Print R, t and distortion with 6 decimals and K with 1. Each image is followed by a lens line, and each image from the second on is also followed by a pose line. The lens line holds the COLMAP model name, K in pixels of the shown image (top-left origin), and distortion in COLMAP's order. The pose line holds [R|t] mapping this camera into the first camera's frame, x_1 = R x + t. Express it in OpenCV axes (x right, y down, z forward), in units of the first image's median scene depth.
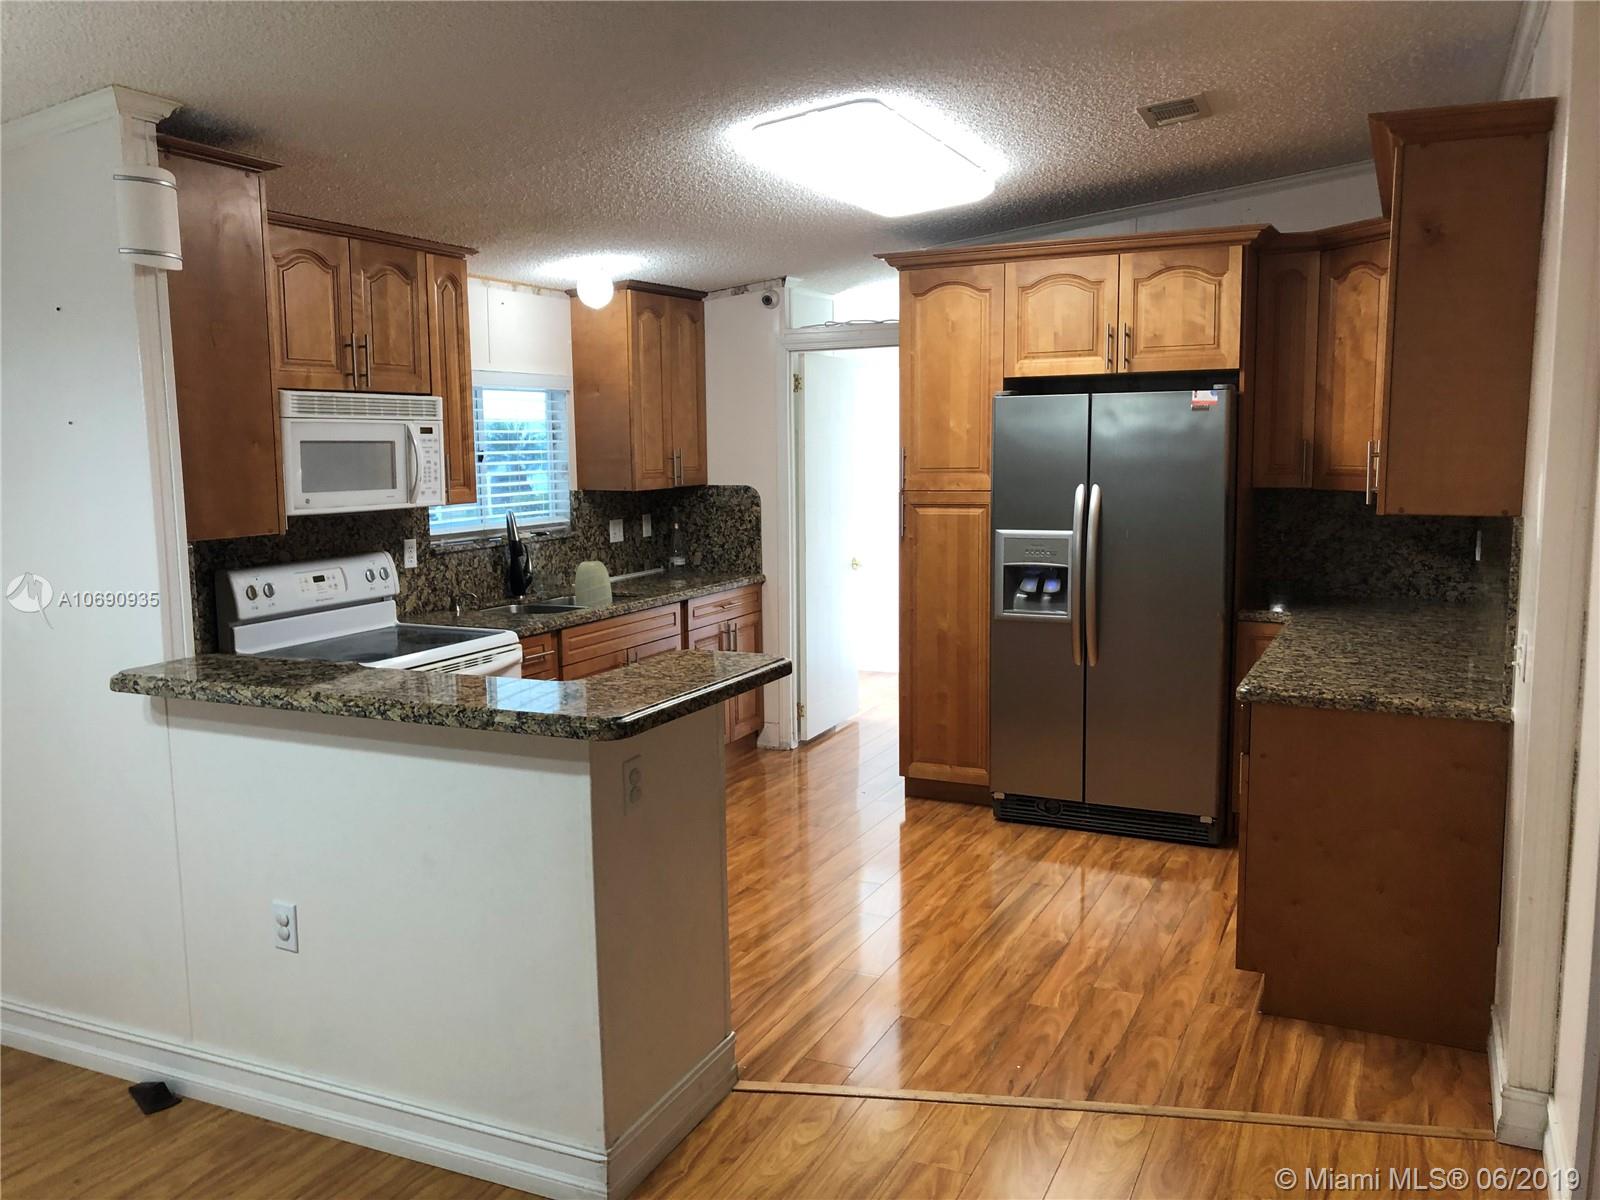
lens RADIAL K [[1289.7, 0, 798.1], [0, 1289.7, 616.7], [0, 0, 1]] dist [0.111291, -0.266066]
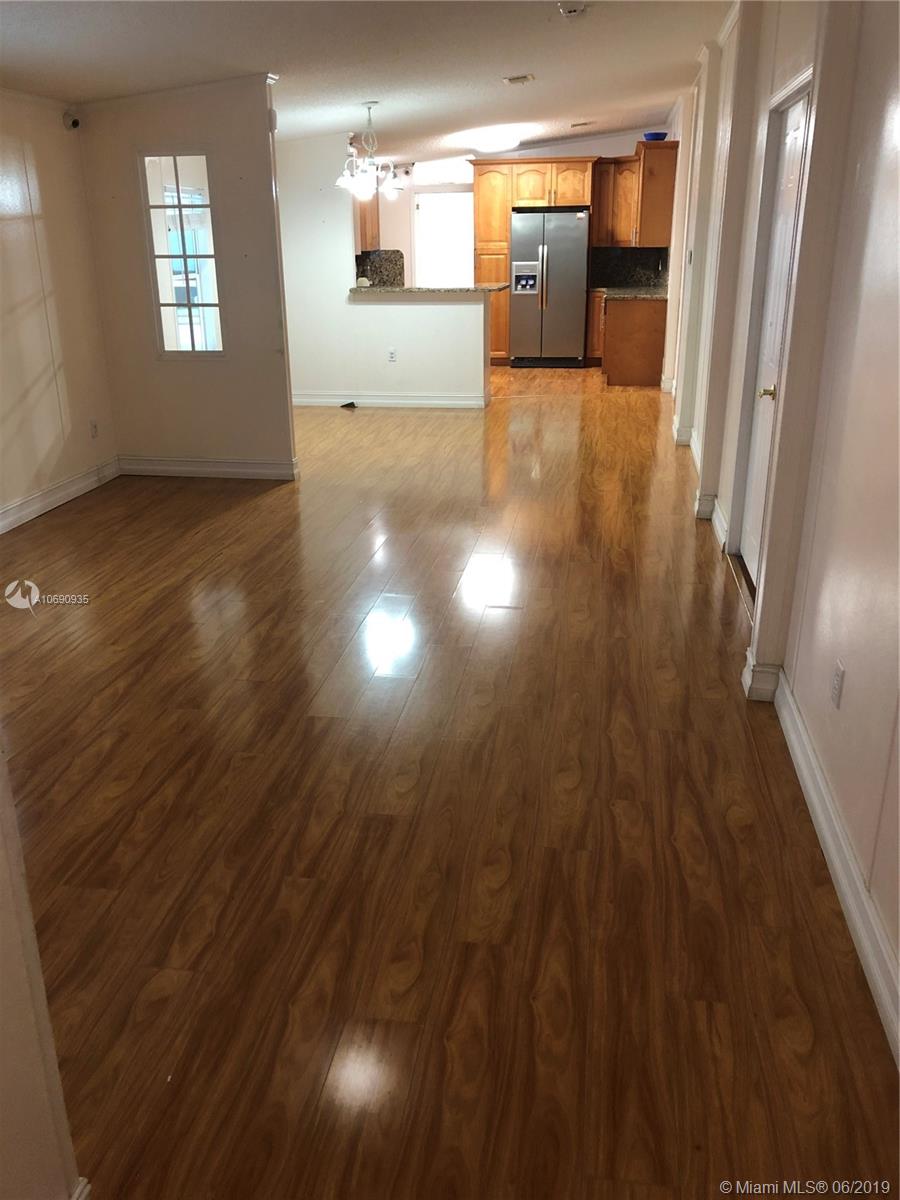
lens RADIAL K [[977.4, 0, 442.8], [0, 977.4, 597.5], [0, 0, 1]] dist [0.008812, 0.000919]
pose [[0.963268, -0.092845, 0.251980, -0.626103], [0.037960, 0.975986, 0.214501, 0.192381], [-0.265845, -0.197056, 0.943661, -1.195617]]
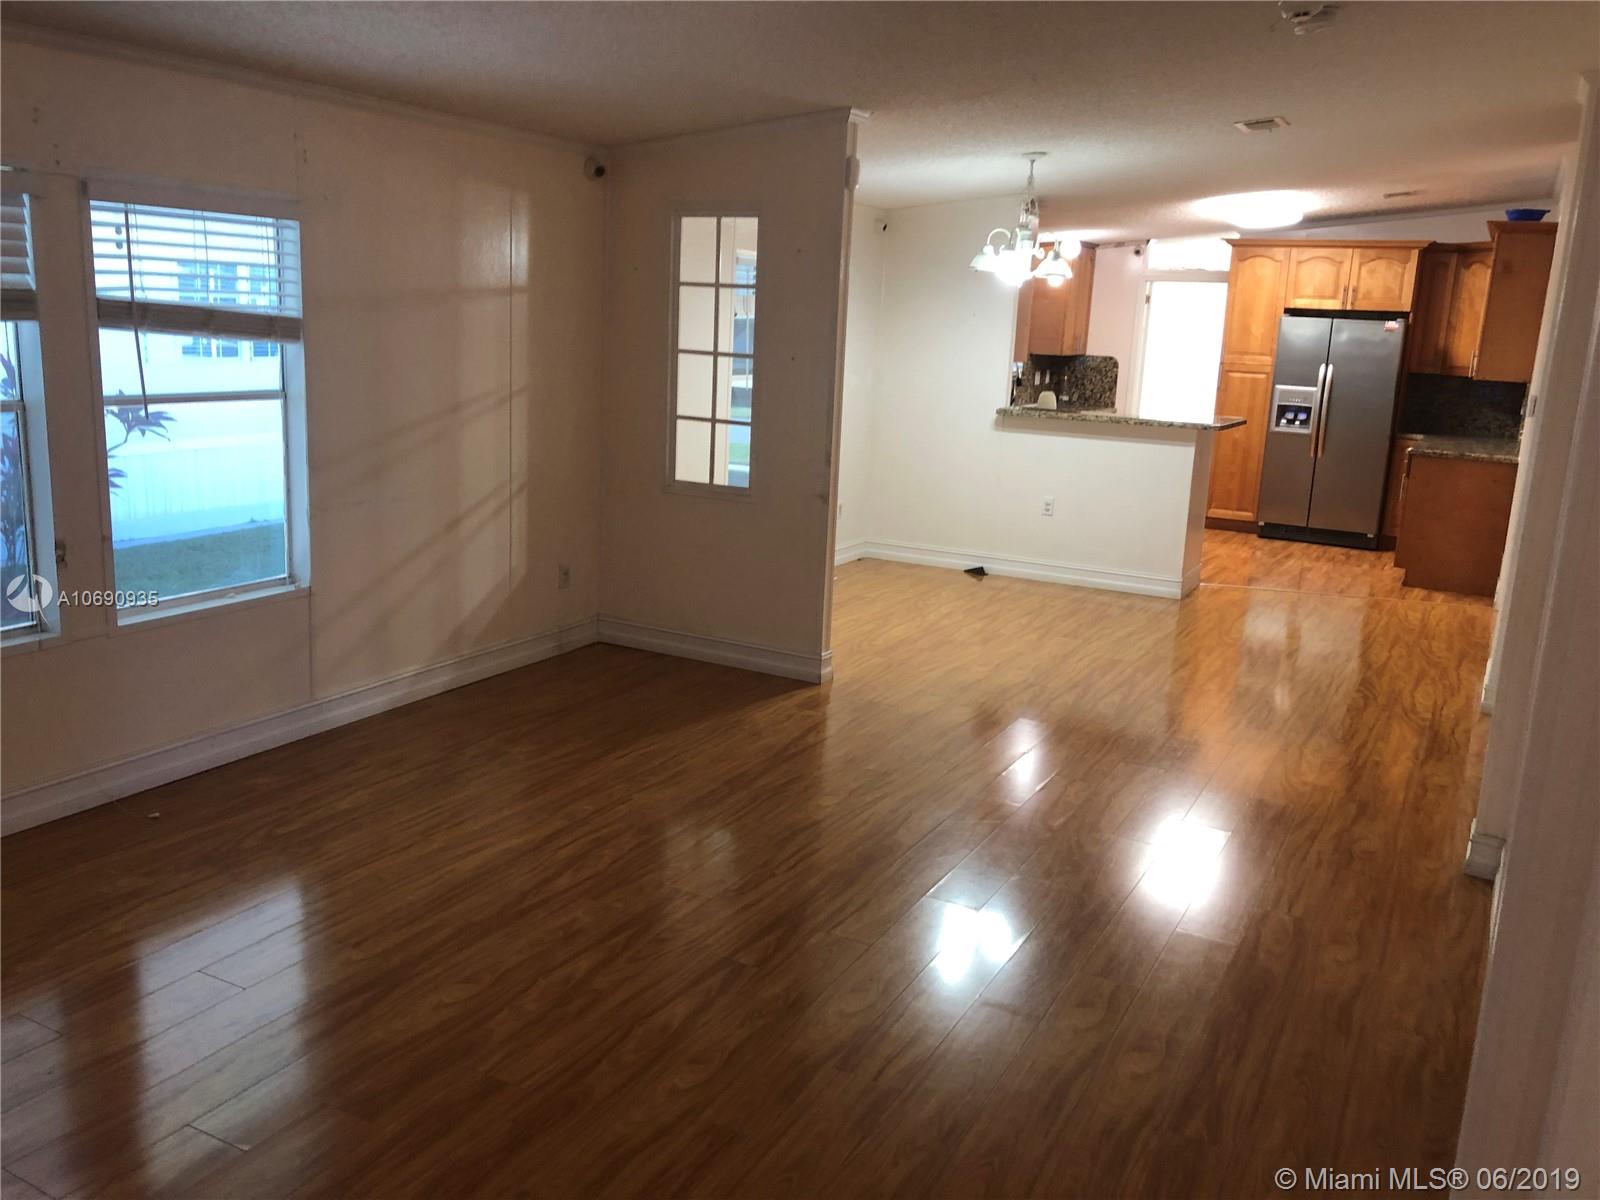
lens RADIAL K [[1303.2, 0, 804.2], [0, 1303.2, 596.0], [0, 0, 1]] dist [0.008812, 0.000919]
pose [[0.996732, 0.068175, -0.043319, -0.450793], [-0.064871, 0.995177, 0.073579, 0.150730], [0.048126, -0.070528, 0.996348, -1.026496]]
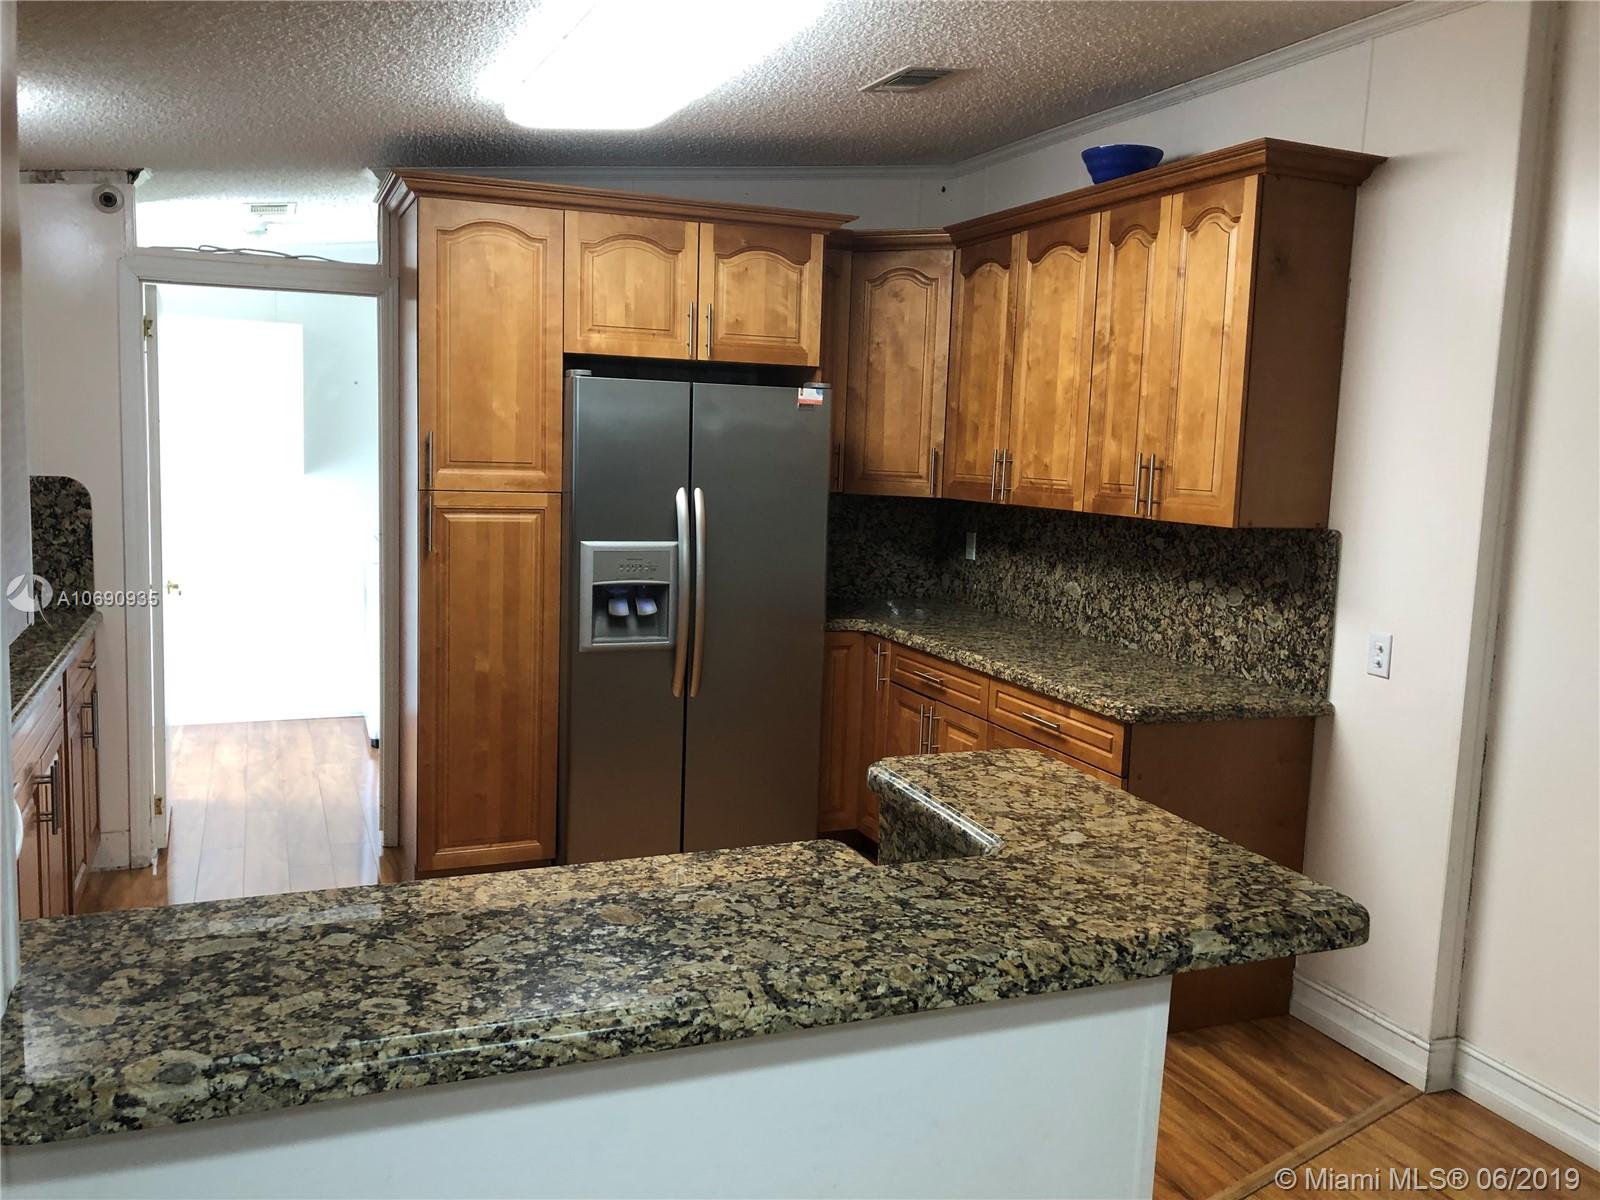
lens RADIAL K [[1298.6, 0, 803.7], [0, 1298.6, 594.3], [0, 0, 1]] dist [0.076173, -0.152441]
pose [[0.673701, -0.055924, 0.736885, -0.351628], [0.059593, 0.997996, 0.021258, -0.043404], [-0.736597, 0.029591, 0.675684, 0.353400]]
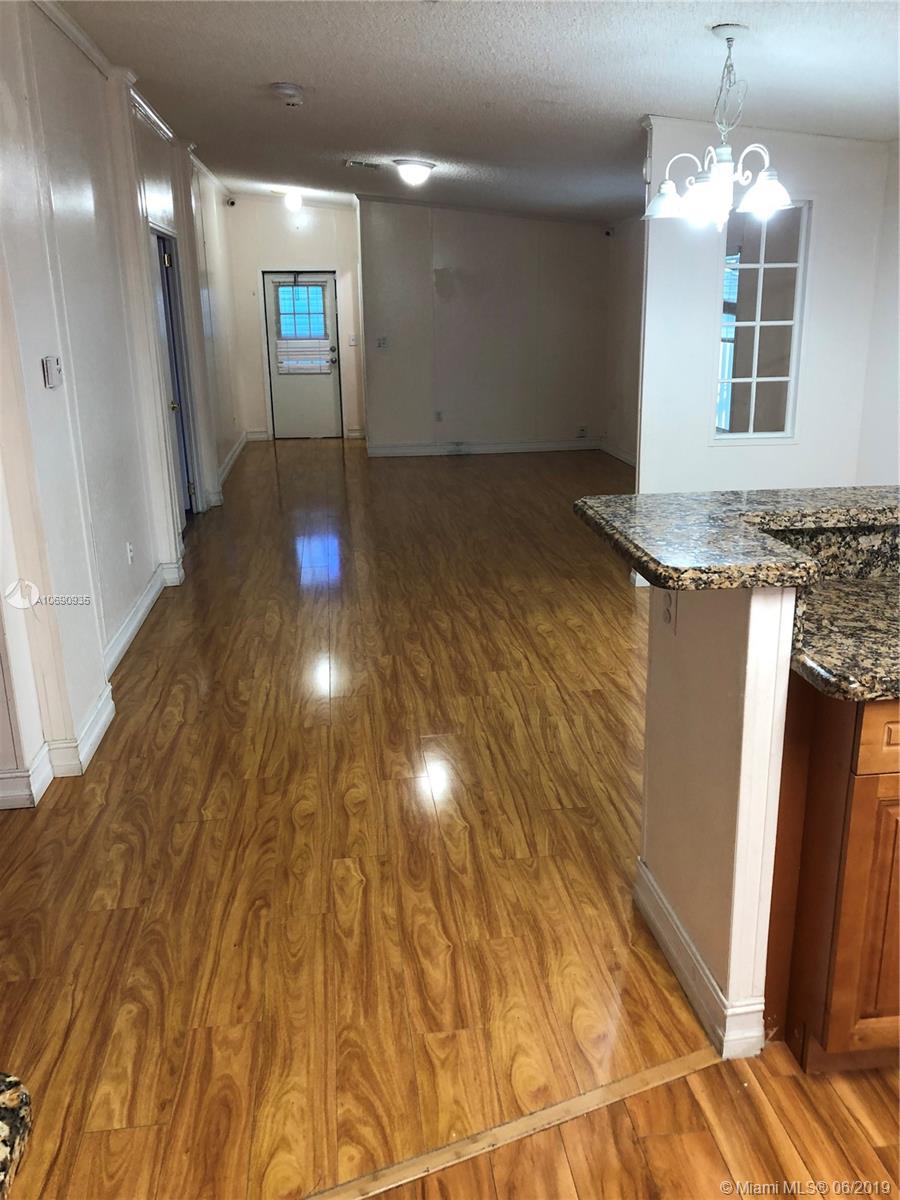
lens RADIAL K [[990.7, 0, 455.1], [0, 990.7, 577.5], [0, 0, 1]] dist [0.119370, -0.160655]
pose [[-0.845518, 0.168203, -0.506761, 0.240319], [-0.048517, 0.920957, 0.386631, -0.114323], [0.531737, 0.351491, -0.770526, 0.813073]]
